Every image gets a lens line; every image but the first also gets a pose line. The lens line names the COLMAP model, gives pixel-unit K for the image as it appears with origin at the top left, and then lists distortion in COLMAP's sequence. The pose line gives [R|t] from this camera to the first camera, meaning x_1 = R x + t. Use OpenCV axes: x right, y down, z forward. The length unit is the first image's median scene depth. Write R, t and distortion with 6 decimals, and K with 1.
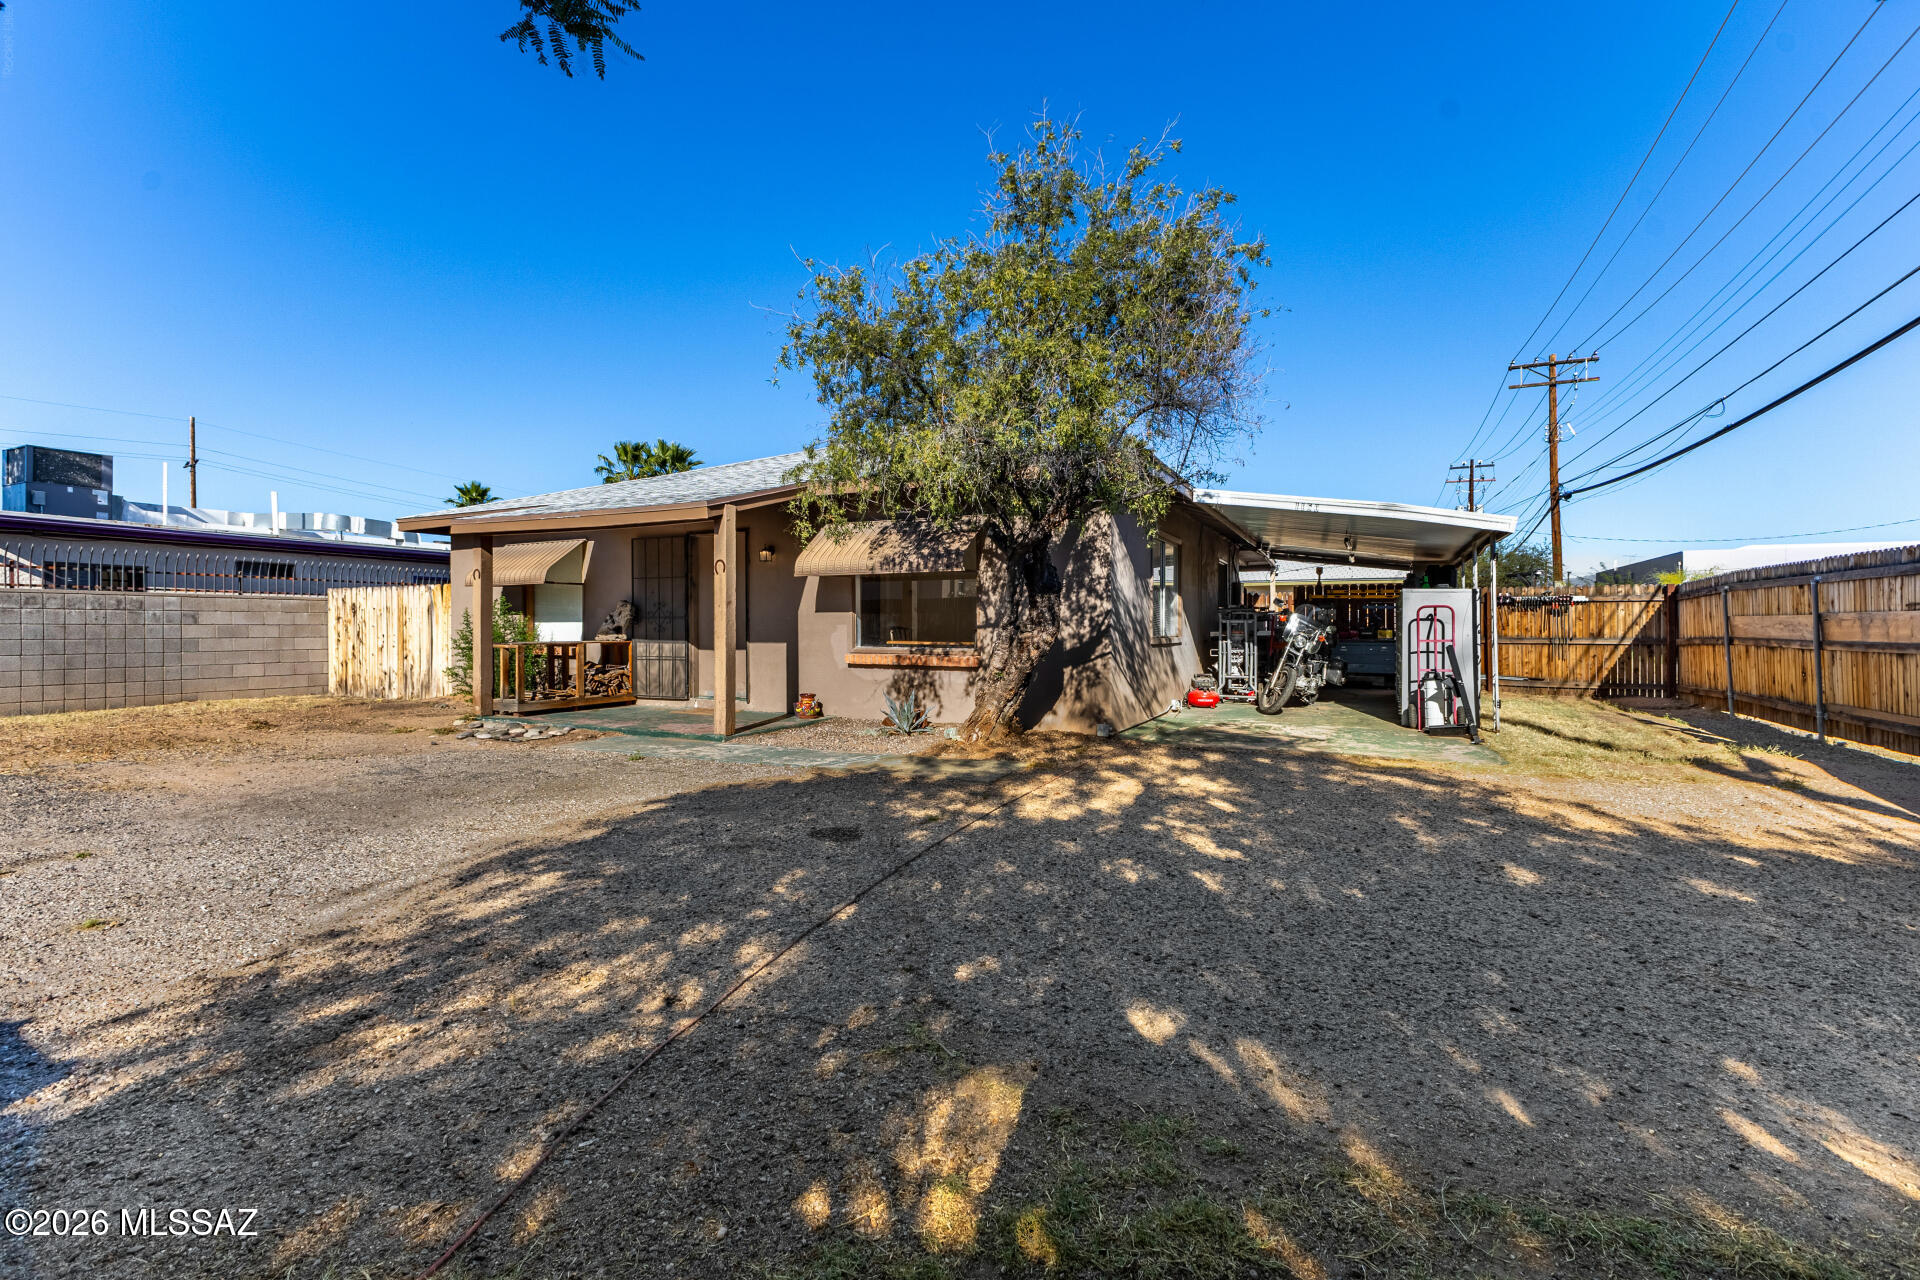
lens RADIAL K [[838.0, 0, 960.0], [0, 838.0, 629.3], [0, 0, 1]] dist [0.002535, -0.000728]
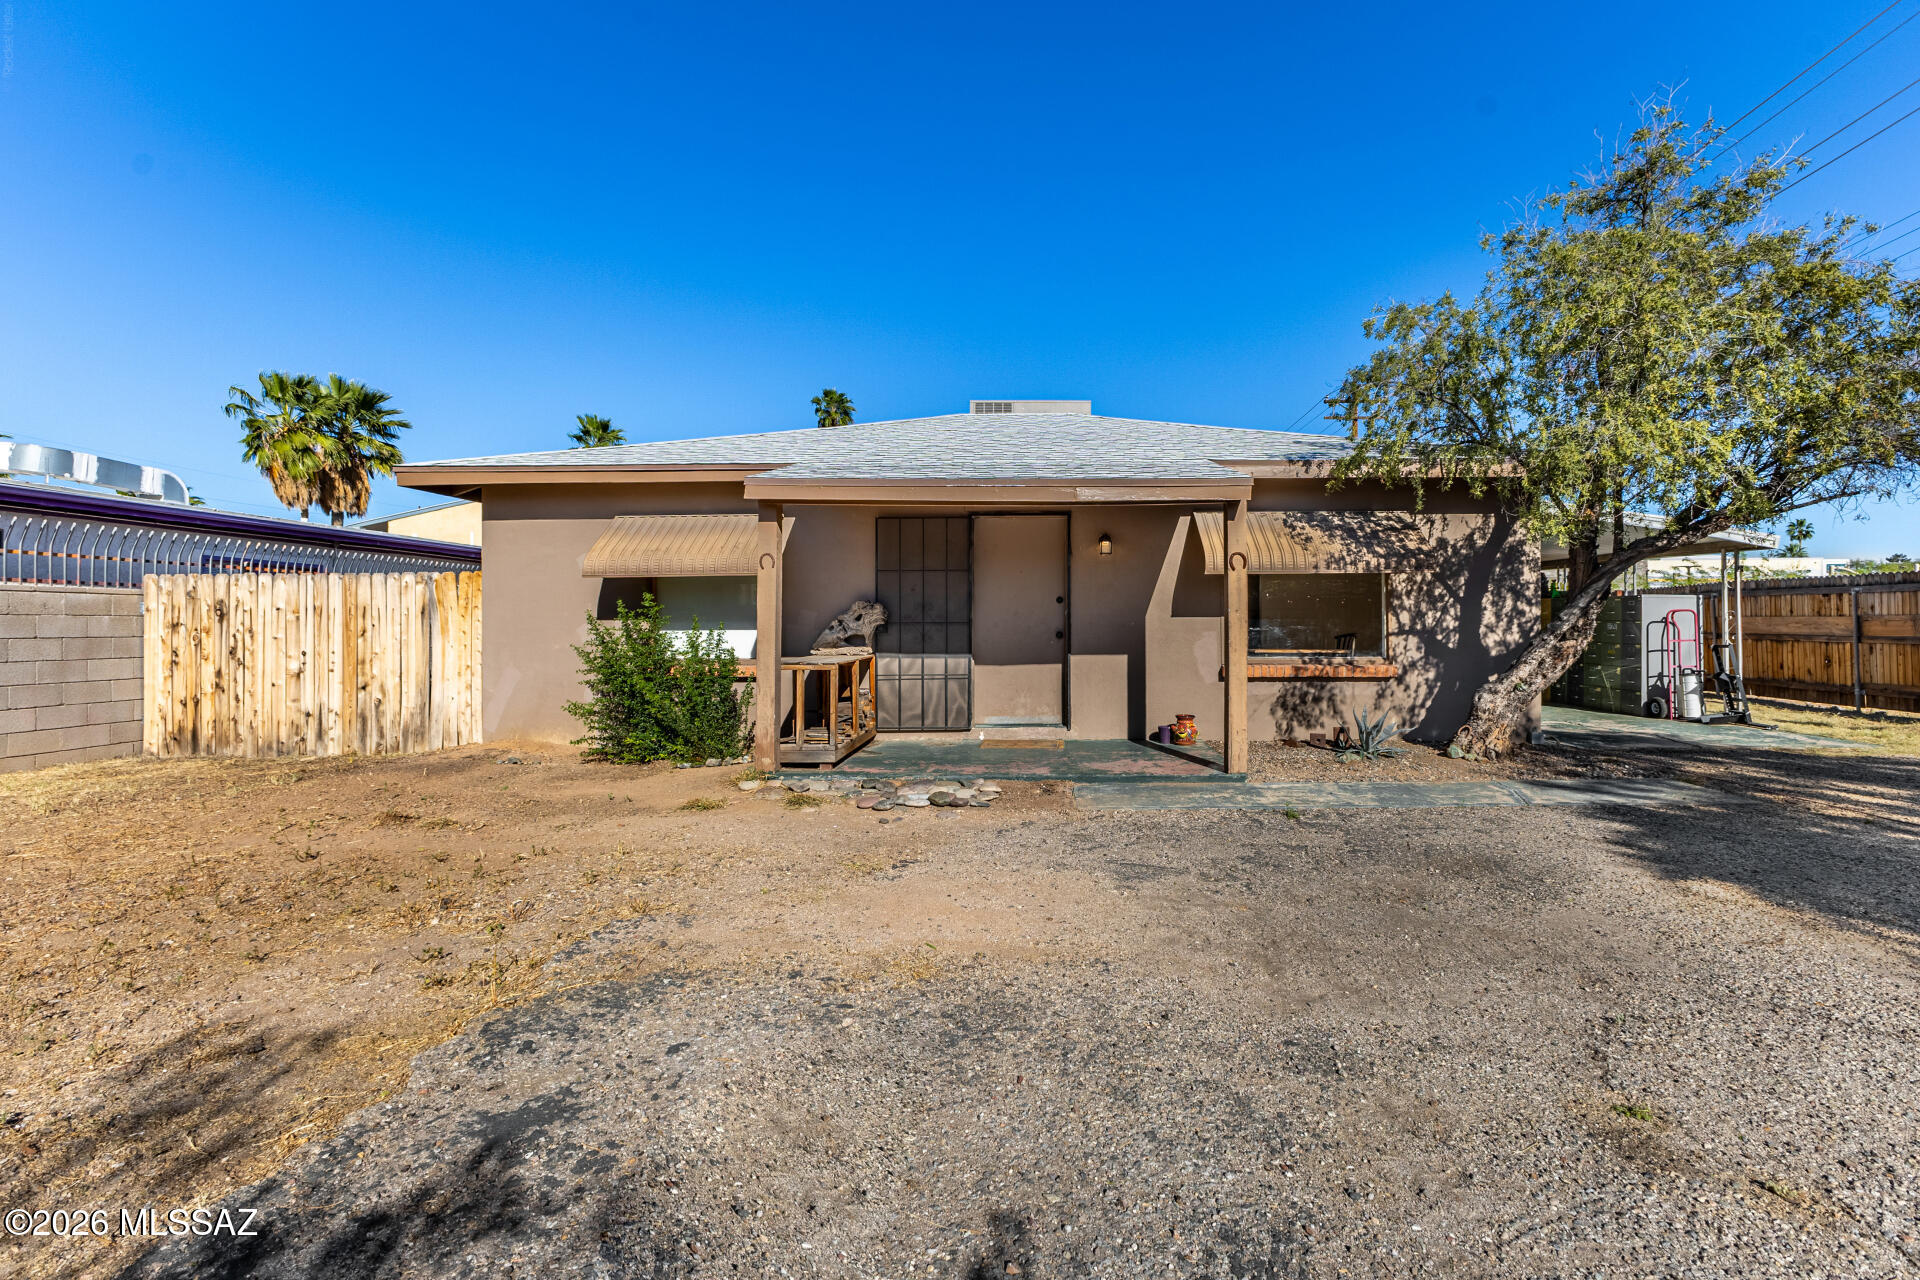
lens RADIAL K [[838.0, 0, 967.0], [0, 838.0, 627.3], [0, 0, 1]] dist [0.002535, -0.000728]
pose [[0.904961, -0.009770, 0.425382, -0.690850], [0.006524, 0.999937, 0.009086, -0.018676], [-0.425445, -0.005447, 0.904968, 0.323911]]
